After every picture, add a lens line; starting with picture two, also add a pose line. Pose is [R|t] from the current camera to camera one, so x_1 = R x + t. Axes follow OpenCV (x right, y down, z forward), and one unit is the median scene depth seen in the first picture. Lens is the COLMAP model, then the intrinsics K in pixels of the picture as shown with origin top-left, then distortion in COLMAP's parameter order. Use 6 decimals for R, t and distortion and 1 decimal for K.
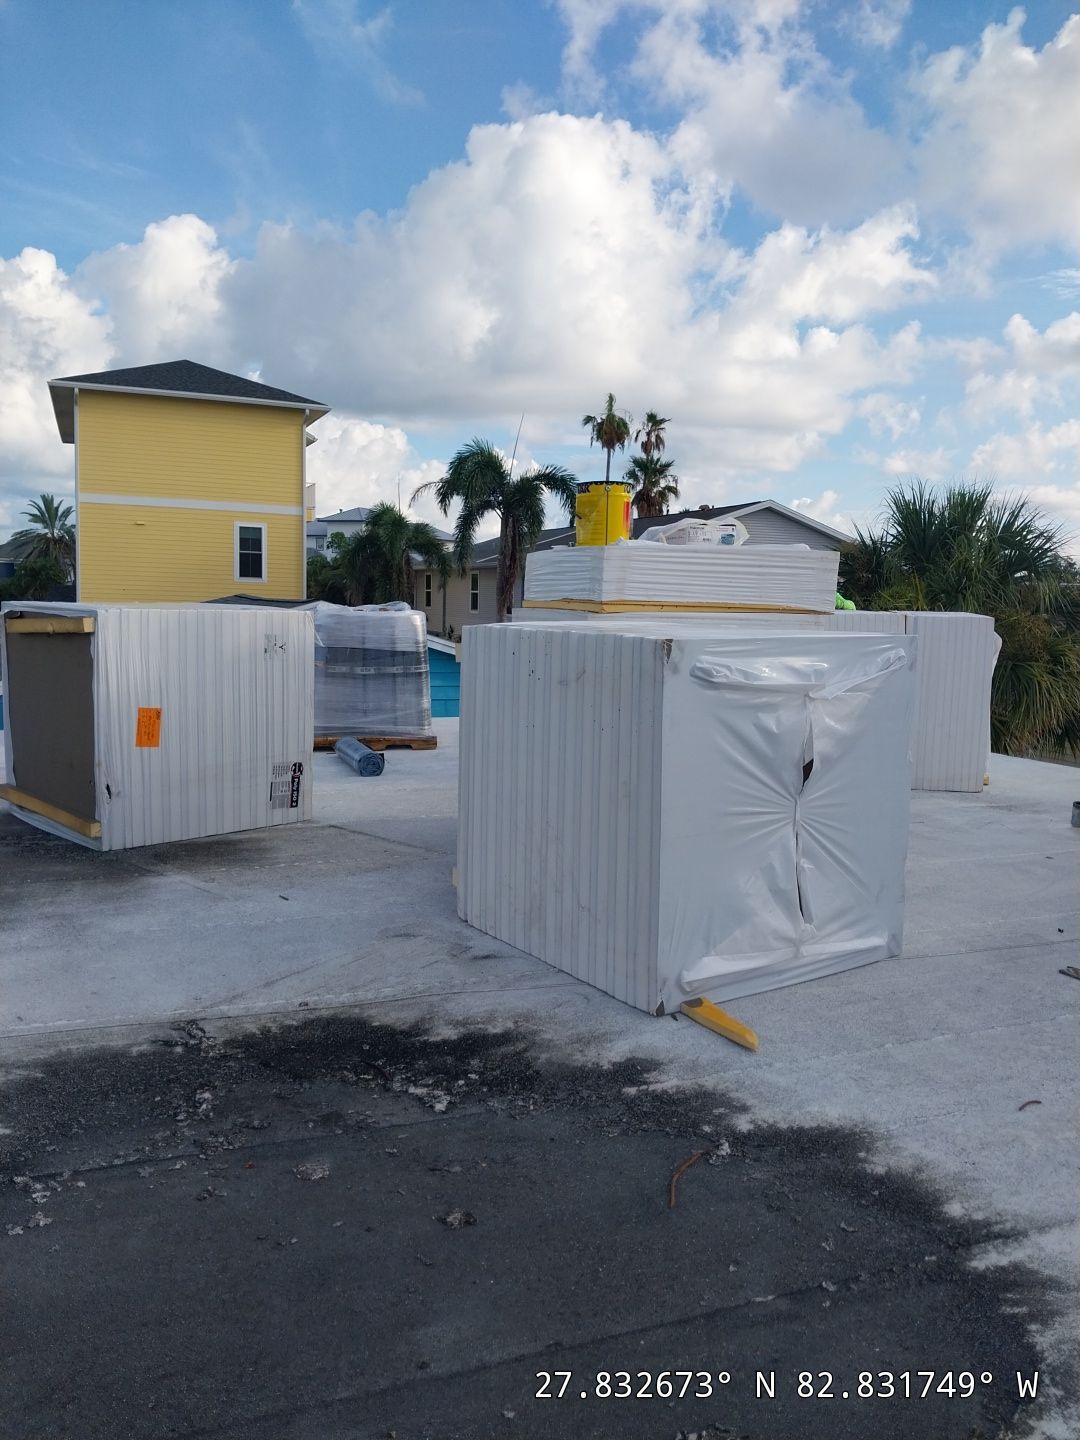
lens RADIAL K [[1105.4, 0, 520.4], [0, 1105.4, 760.6], [0, 0, 1]] dist [0.005615, -0.037121]
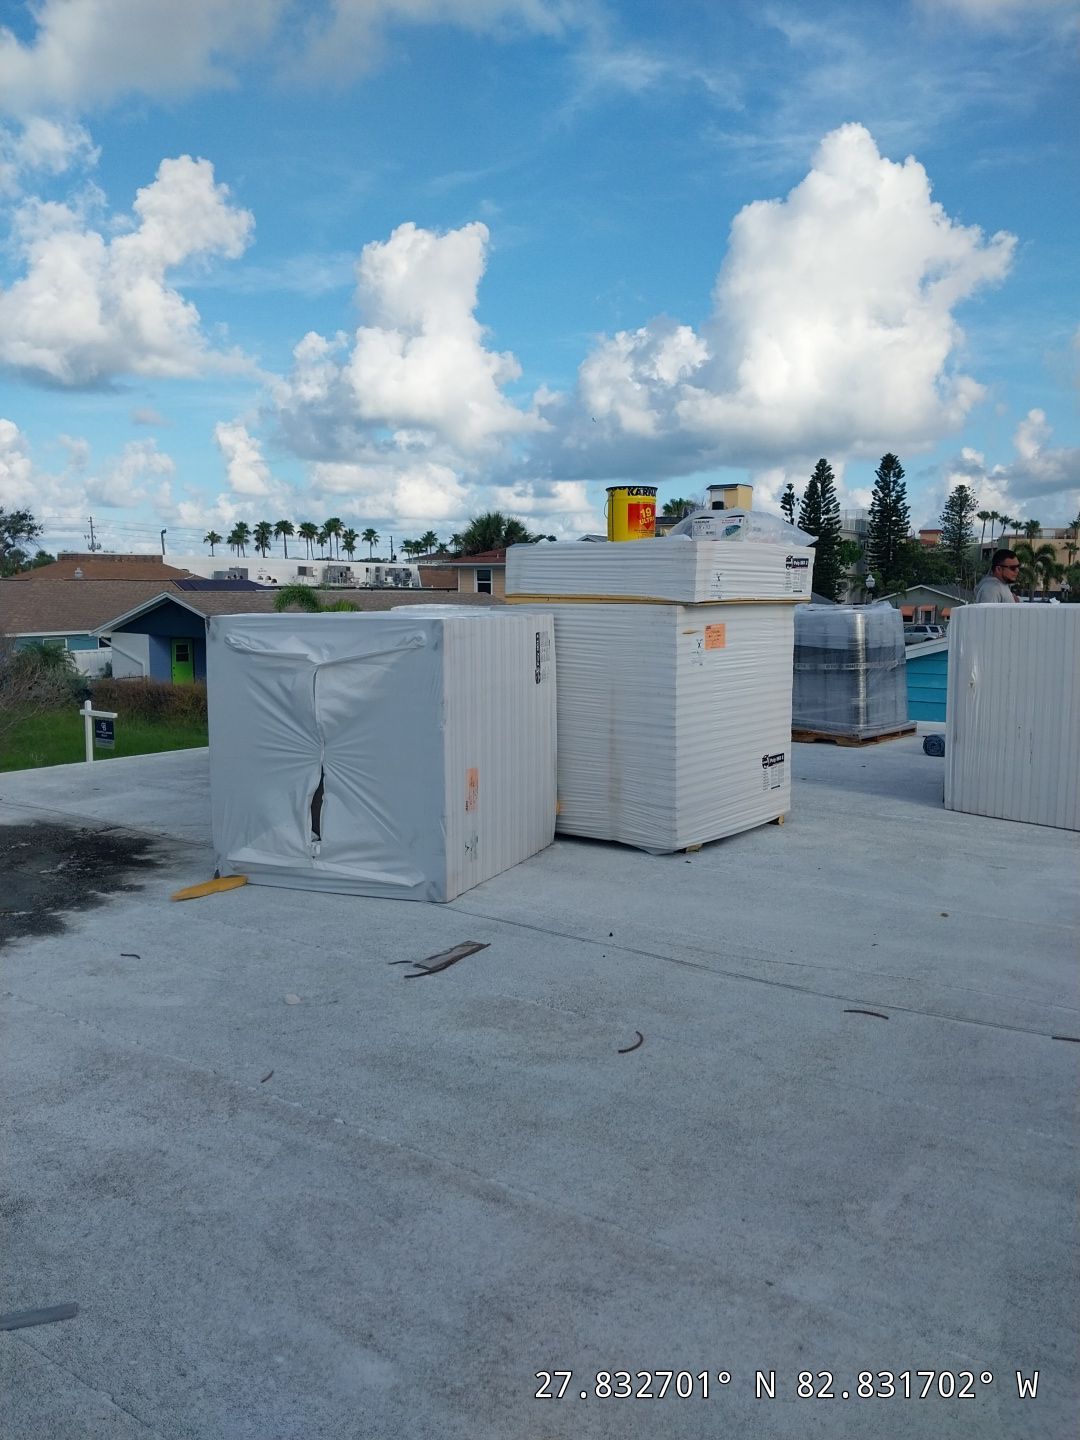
lens RADIAL K [[1105.4, 0, 549.4], [0, 1105.4, 721.3], [0, 0, 1]] dist [0.005615, -0.037121]
pose [[0.540533, 0.076201, -0.837865, 0.158399], [-0.113739, 0.993366, 0.016966, -0.004842], [0.833599, 0.086128, 0.545614, 0.056700]]
